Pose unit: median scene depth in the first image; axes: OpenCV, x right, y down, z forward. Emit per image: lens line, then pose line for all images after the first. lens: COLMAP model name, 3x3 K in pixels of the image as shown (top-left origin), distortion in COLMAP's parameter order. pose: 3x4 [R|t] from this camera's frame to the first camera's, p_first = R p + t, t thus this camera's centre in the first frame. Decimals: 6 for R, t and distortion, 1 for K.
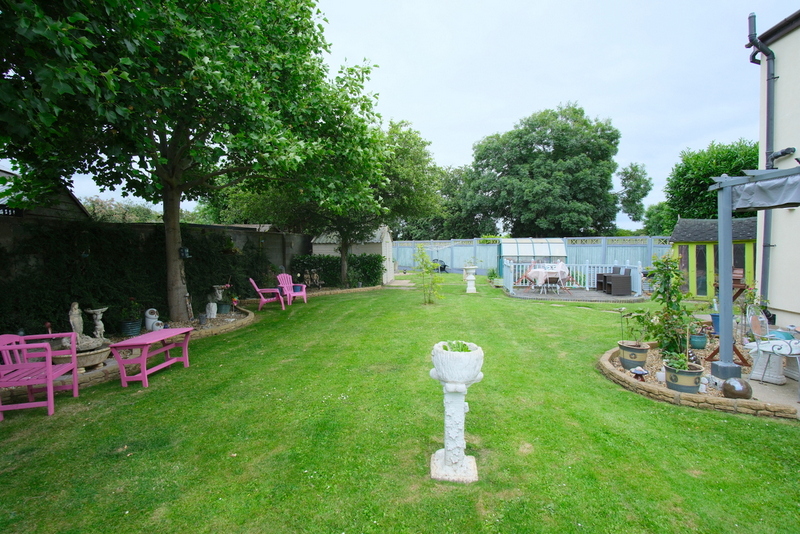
lens RADIAL K [[429.2, 0, 395.1], [0, 429.2, 267.5], [0, 0, 1]] dist [-0.039480, 0.010935]
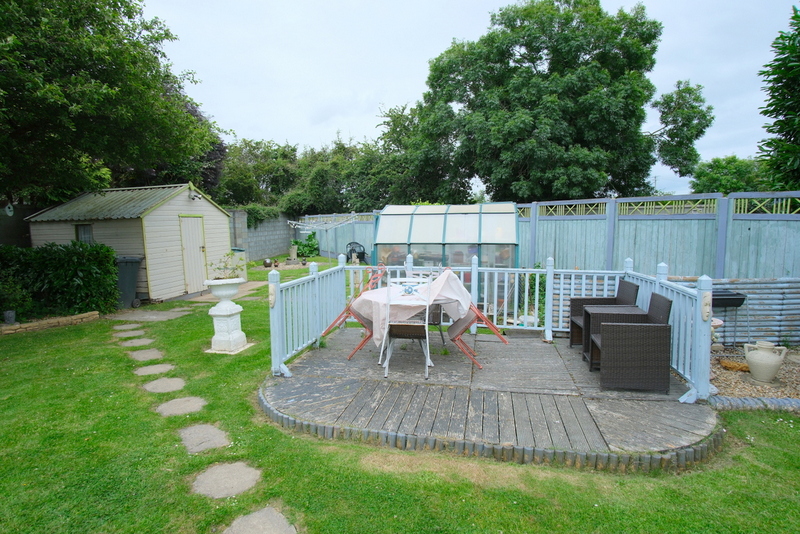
lens RADIAL K [[429.2, 0, 395.1], [0, 429.2, 267.5], [0, 0, 1]] dist [-0.039480, 0.010935]
pose [[0.997286, -0.003263, -0.073550, 0.204497], [0.007356, 0.998435, 0.055446, -0.018031], [0.073254, -0.055837, 0.995749, 0.368628]]
